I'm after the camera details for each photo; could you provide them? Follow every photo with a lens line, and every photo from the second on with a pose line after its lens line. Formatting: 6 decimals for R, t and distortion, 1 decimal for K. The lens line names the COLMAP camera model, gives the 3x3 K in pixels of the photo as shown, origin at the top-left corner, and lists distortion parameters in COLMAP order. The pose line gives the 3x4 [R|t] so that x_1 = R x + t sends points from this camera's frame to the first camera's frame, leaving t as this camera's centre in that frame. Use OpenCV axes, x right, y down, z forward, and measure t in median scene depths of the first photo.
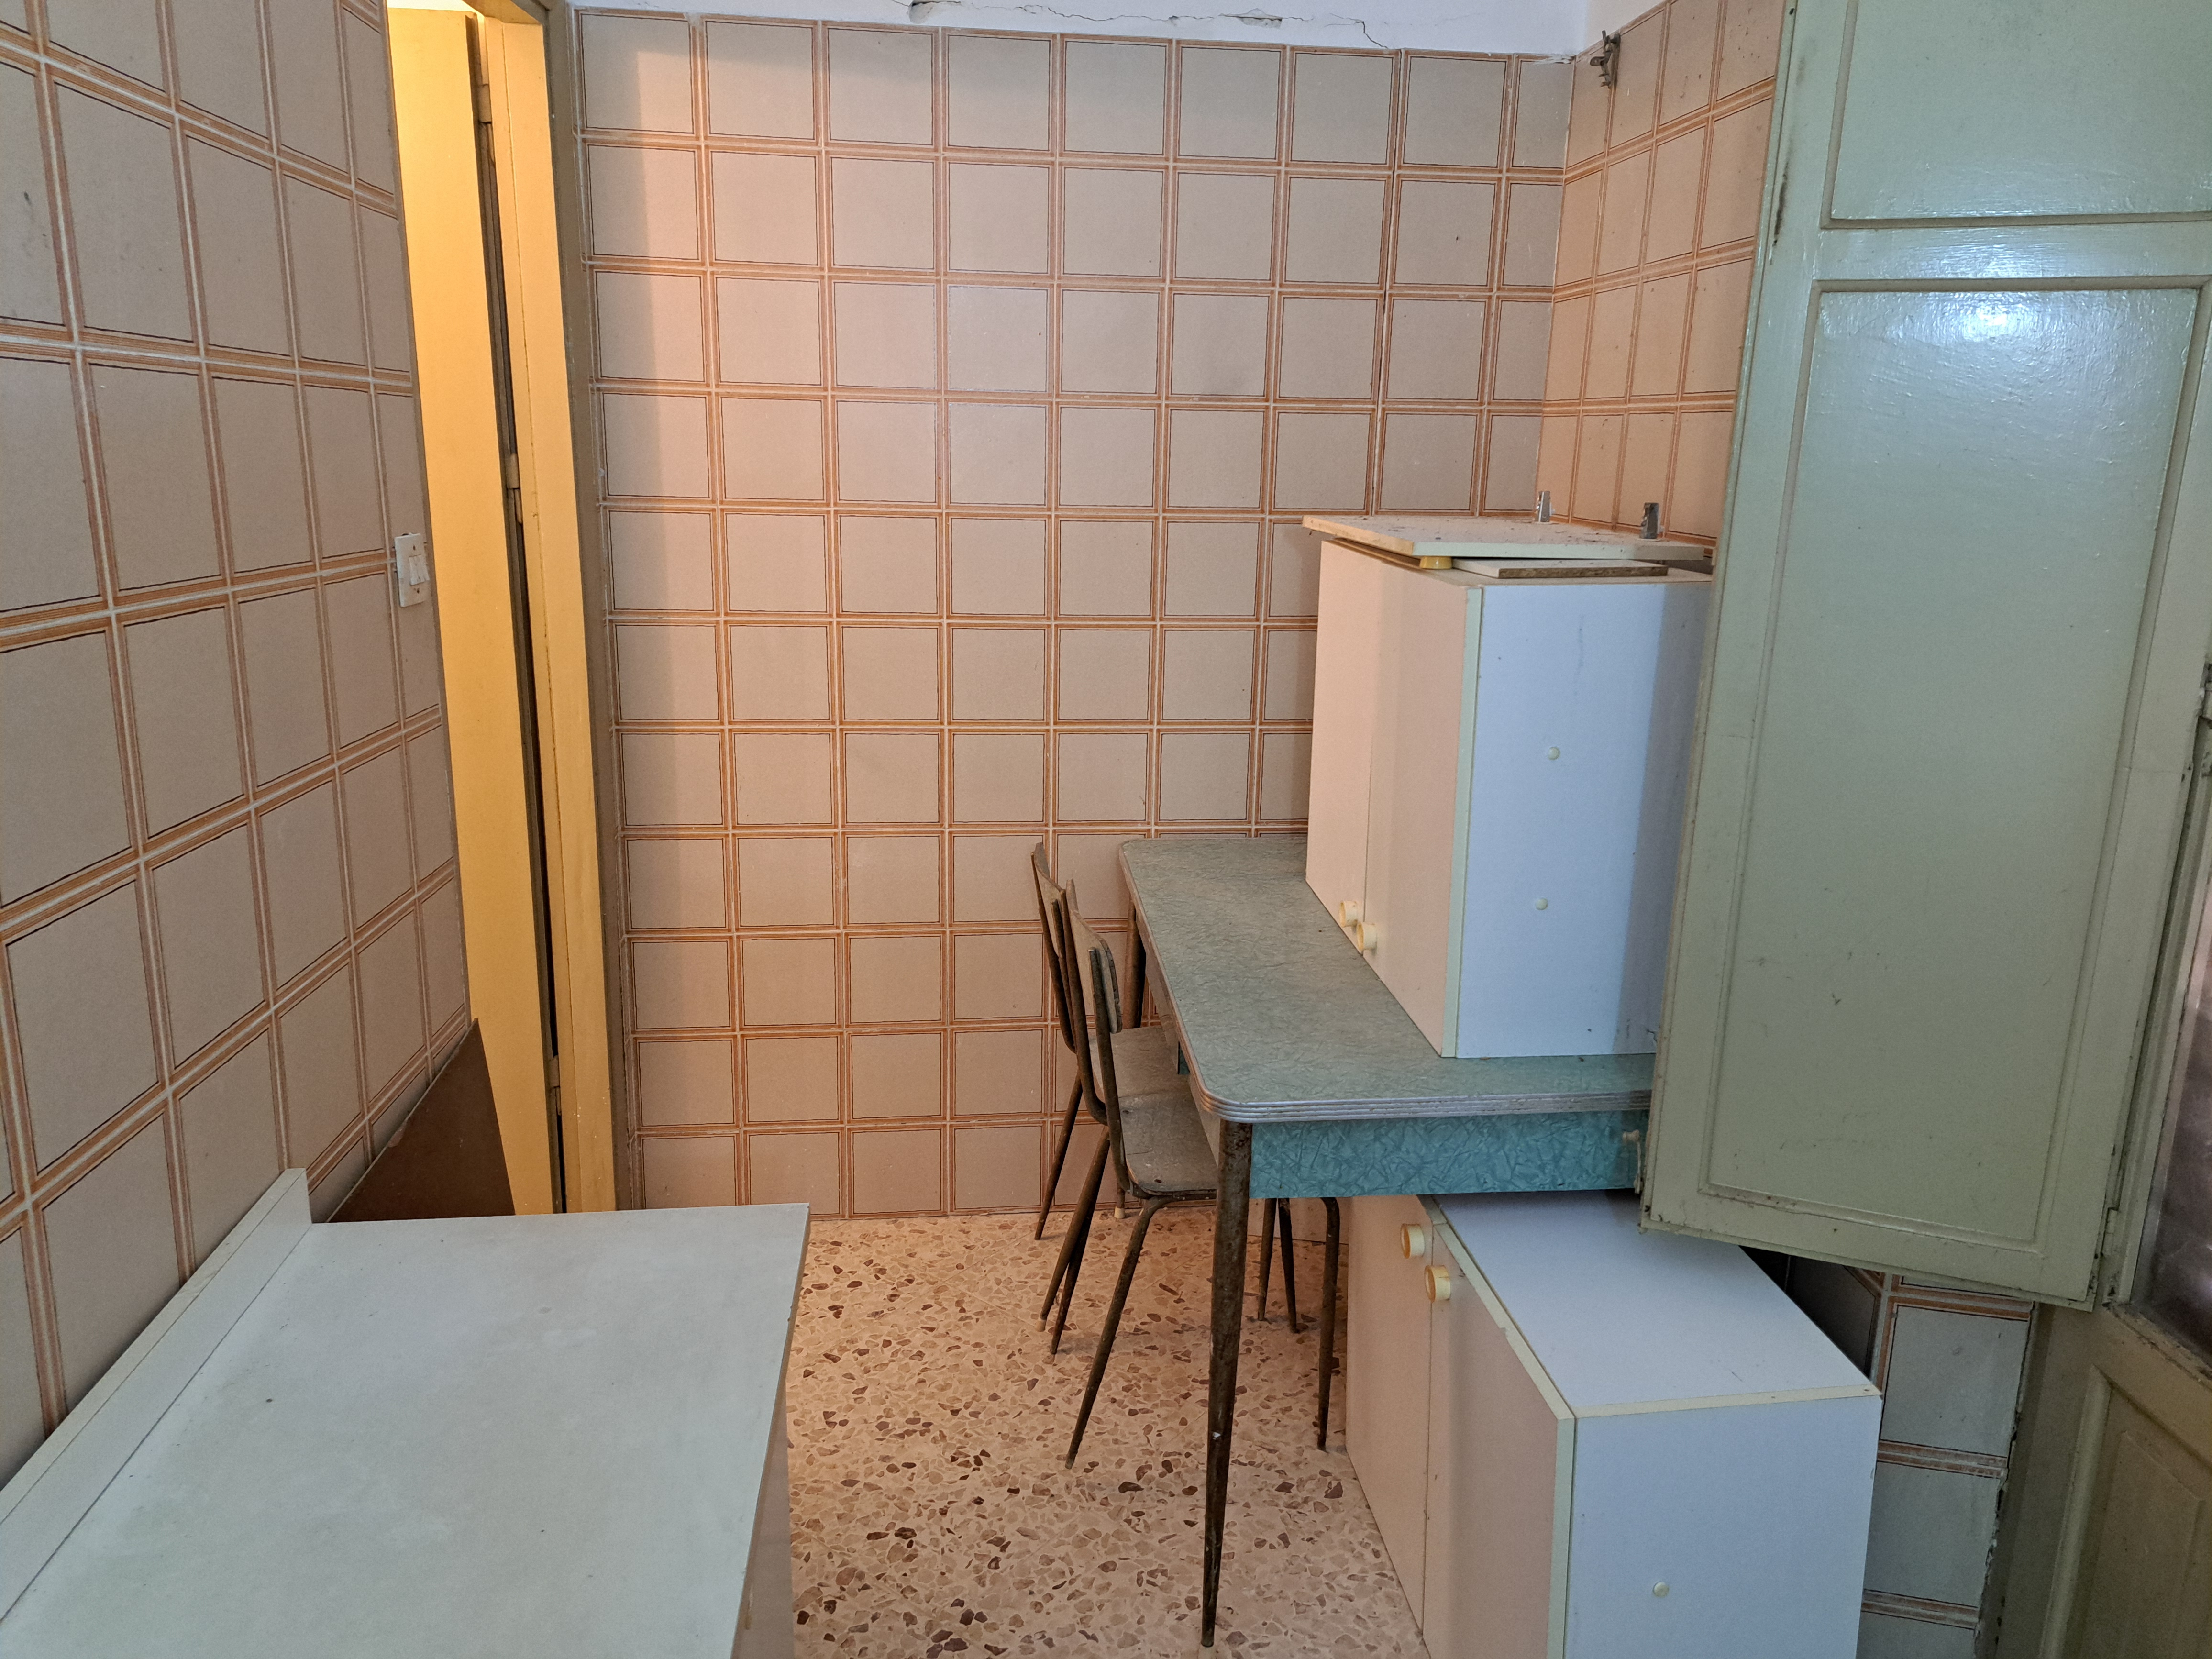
lens RADIAL K [[1576.9, 0, 1120.8], [0, 1576.9, 820.2], [0, 0, 1]] dist [0.048770, -0.002393]
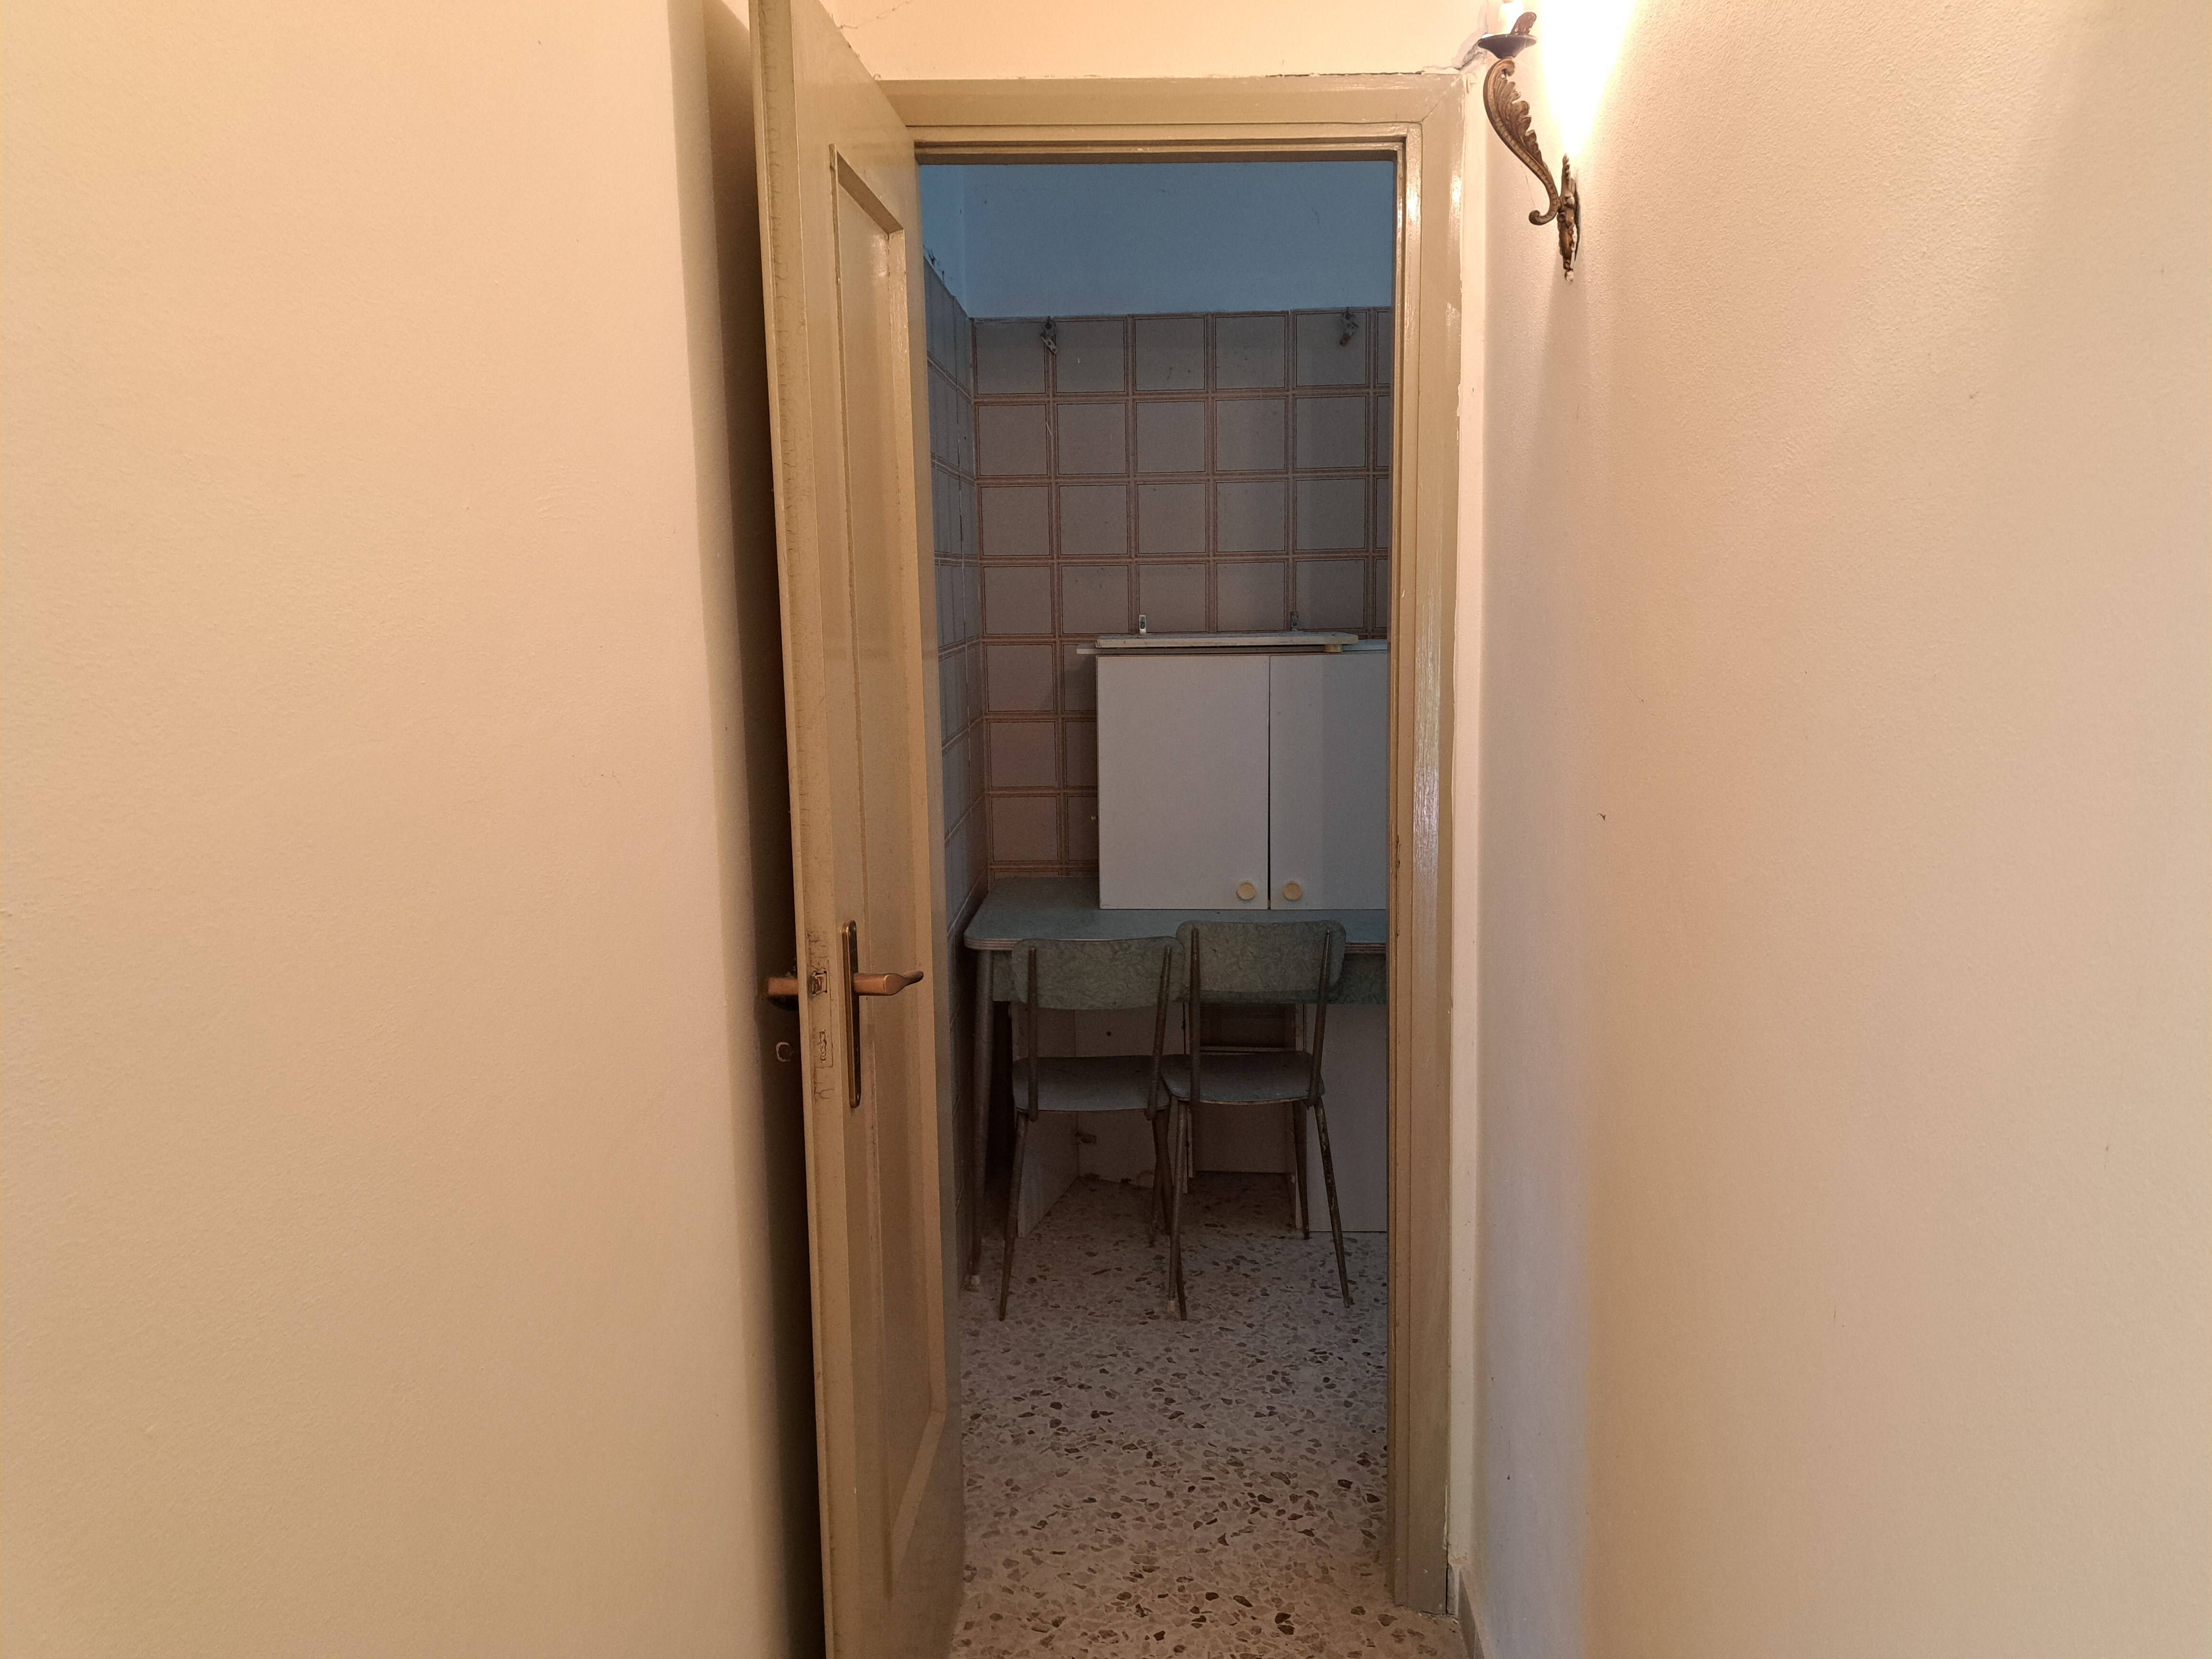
lens RADIAL K [[1576.9, 0, 1120.8], [0, 1576.9, 820.2], [0, 0, 1]] dist [0.048770, -0.002393]
pose [[0.092094, -0.129404, 0.987306, -1.219687], [0.246313, 0.963666, 0.103330, -0.172580], [-0.964805, 0.233670, 0.120622, 0.832112]]
